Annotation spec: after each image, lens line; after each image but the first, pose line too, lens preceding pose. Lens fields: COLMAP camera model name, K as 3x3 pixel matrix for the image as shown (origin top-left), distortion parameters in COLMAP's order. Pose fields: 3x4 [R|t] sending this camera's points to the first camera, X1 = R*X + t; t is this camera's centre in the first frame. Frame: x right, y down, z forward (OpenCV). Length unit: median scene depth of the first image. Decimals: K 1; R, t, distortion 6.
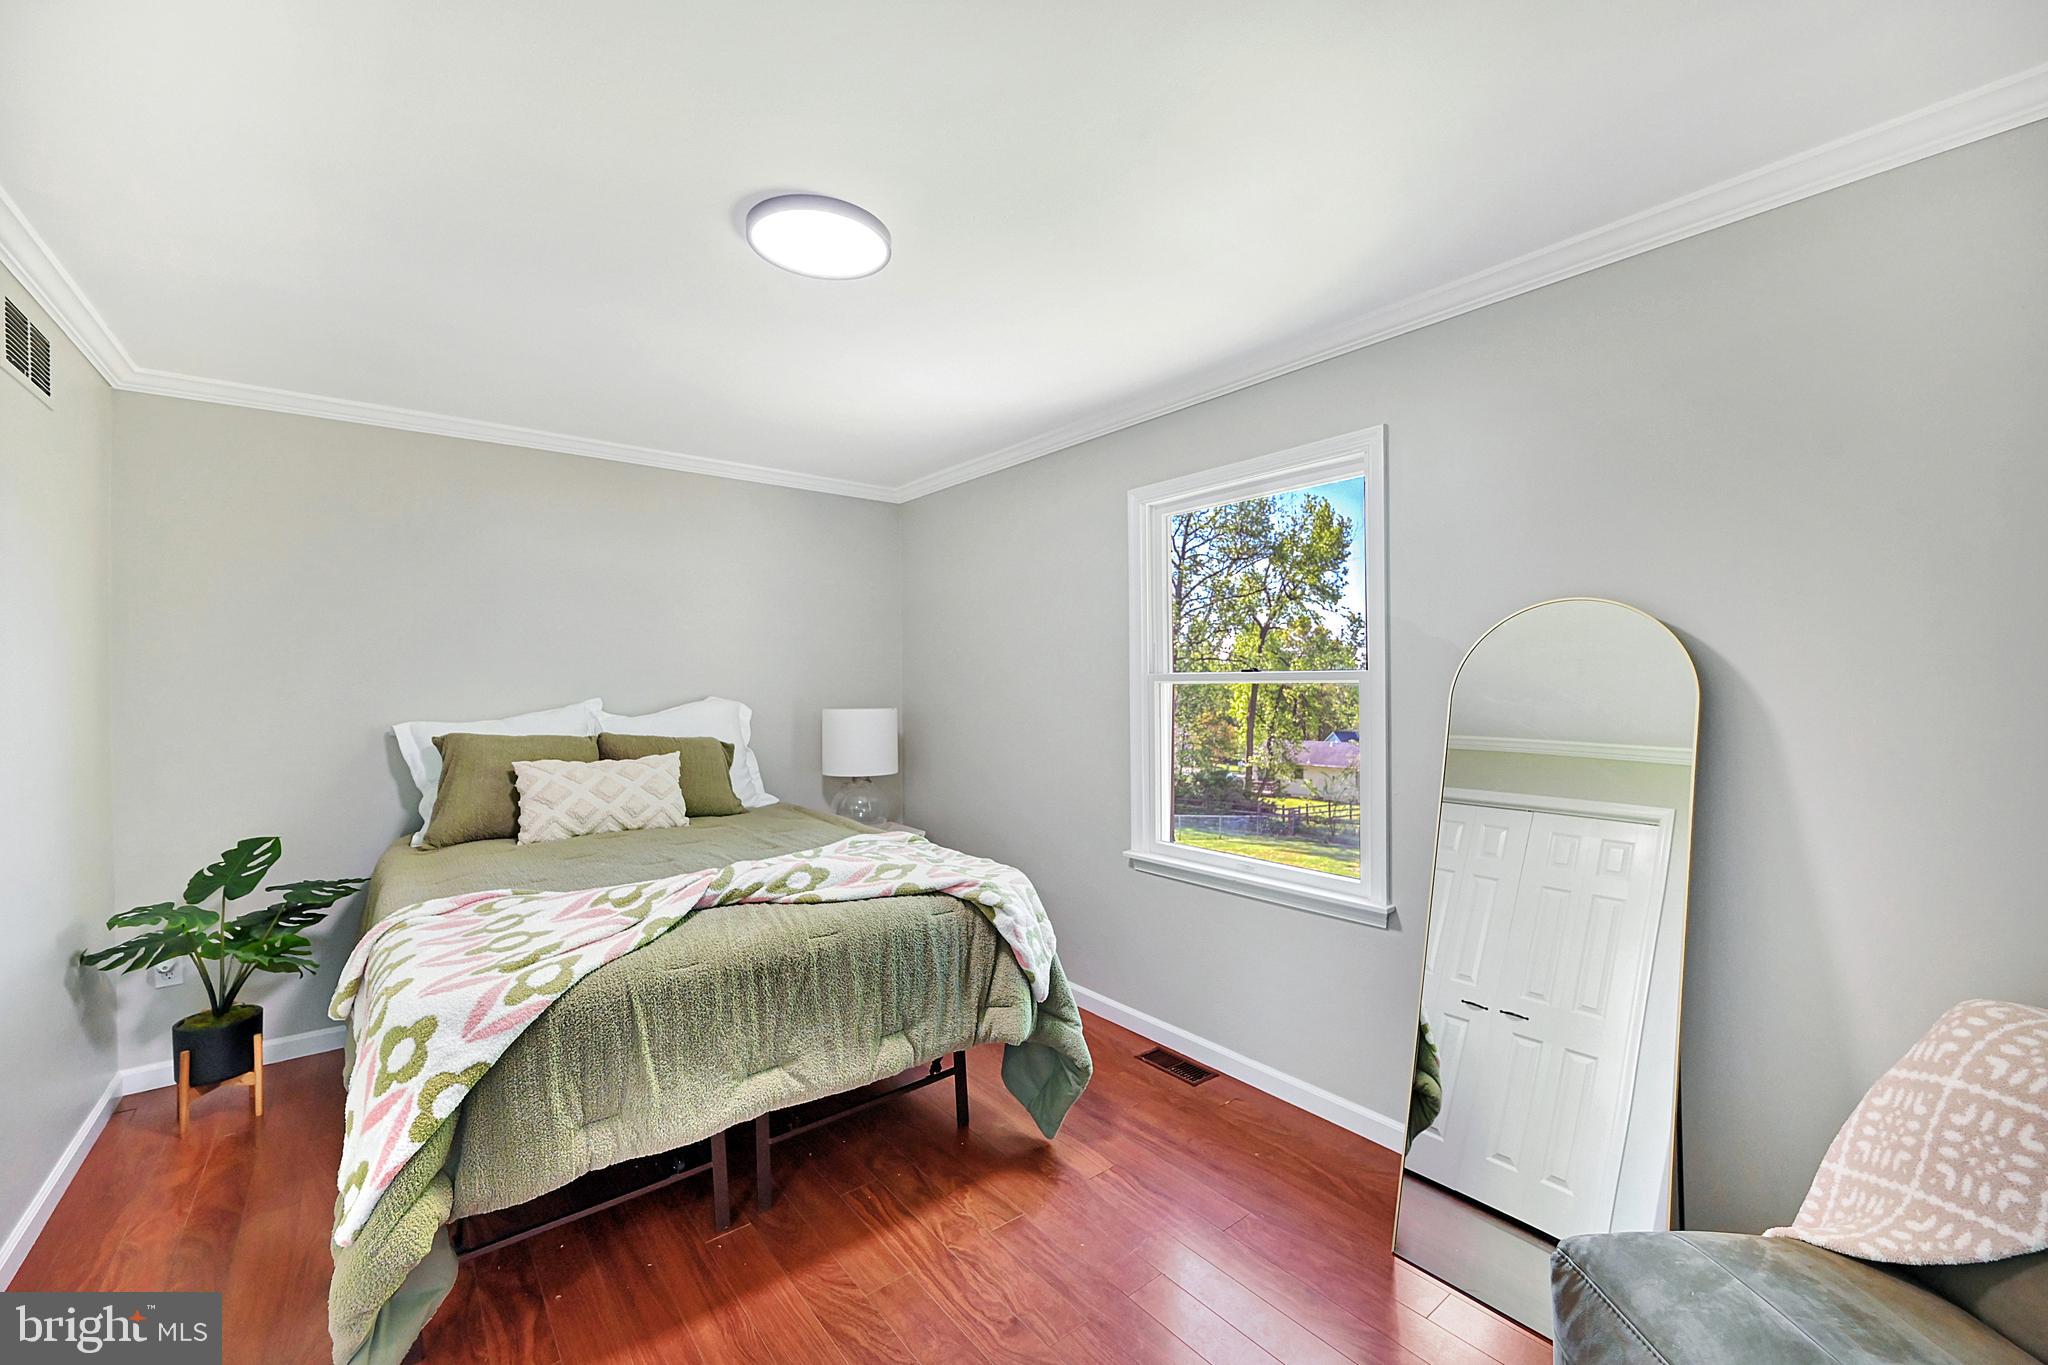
lens RADIAL K [[822.9, 0, 1020.8], [0, 822.9, 682.6], [0, 0, 1]] dist [0.000021, -0.000095]
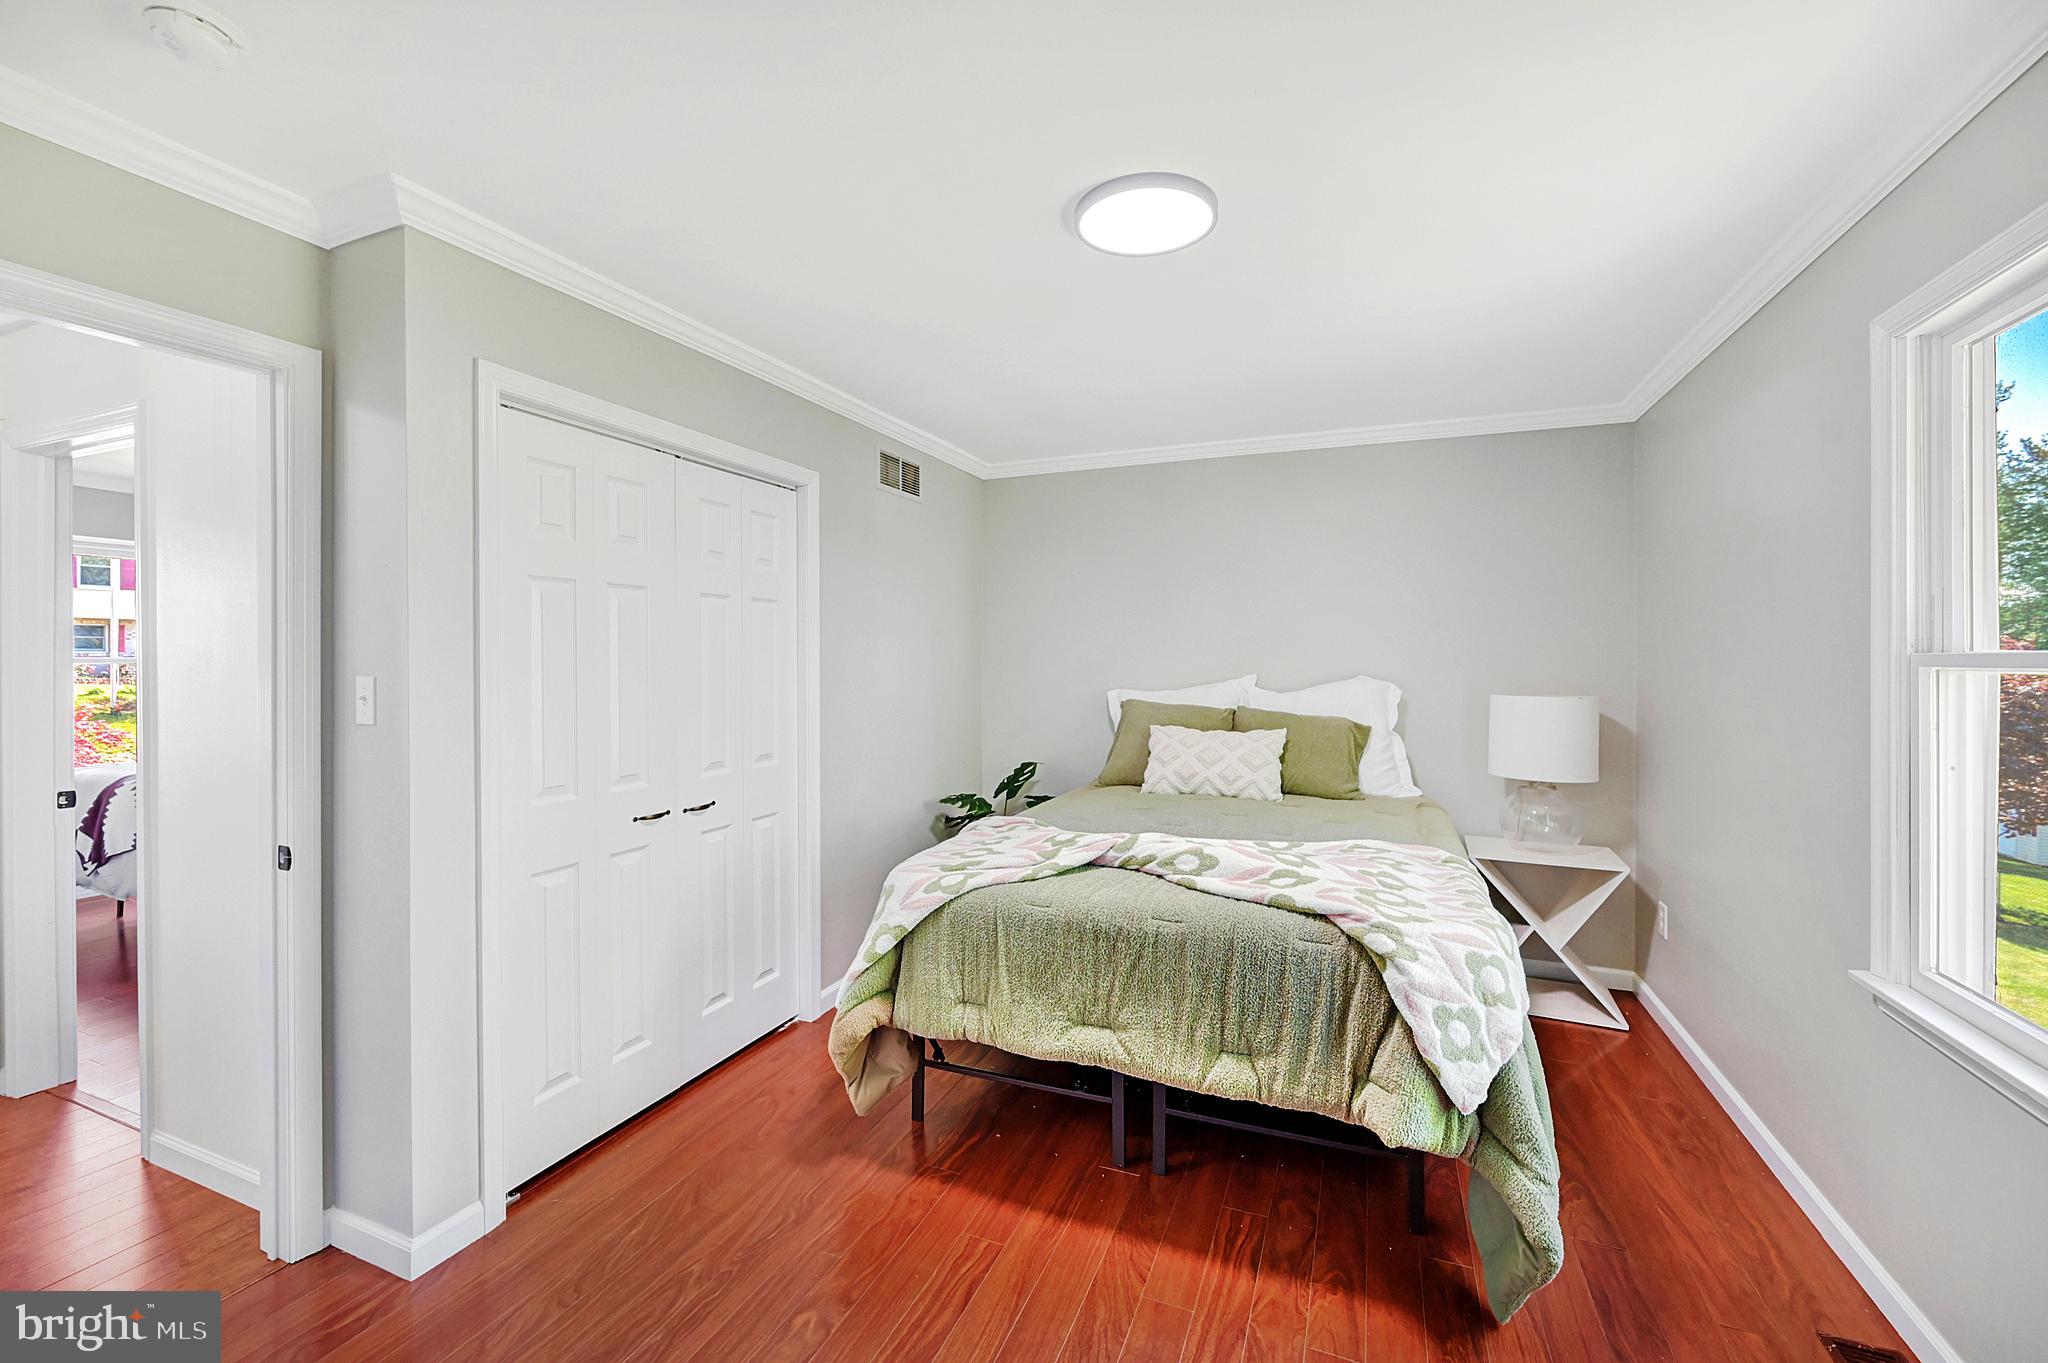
lens RADIAL K [[821.6, 0, 1022.6], [0, 821.6, 662.6], [0, 0, 1]] dist [-0.002244, -0.000187]
pose [[0.487547, 0.011018, -0.873027, 0.484203], [-0.006772, 0.999938, 0.008837, -0.007107], [0.873070, 0.001604, 0.487592, 0.339678]]
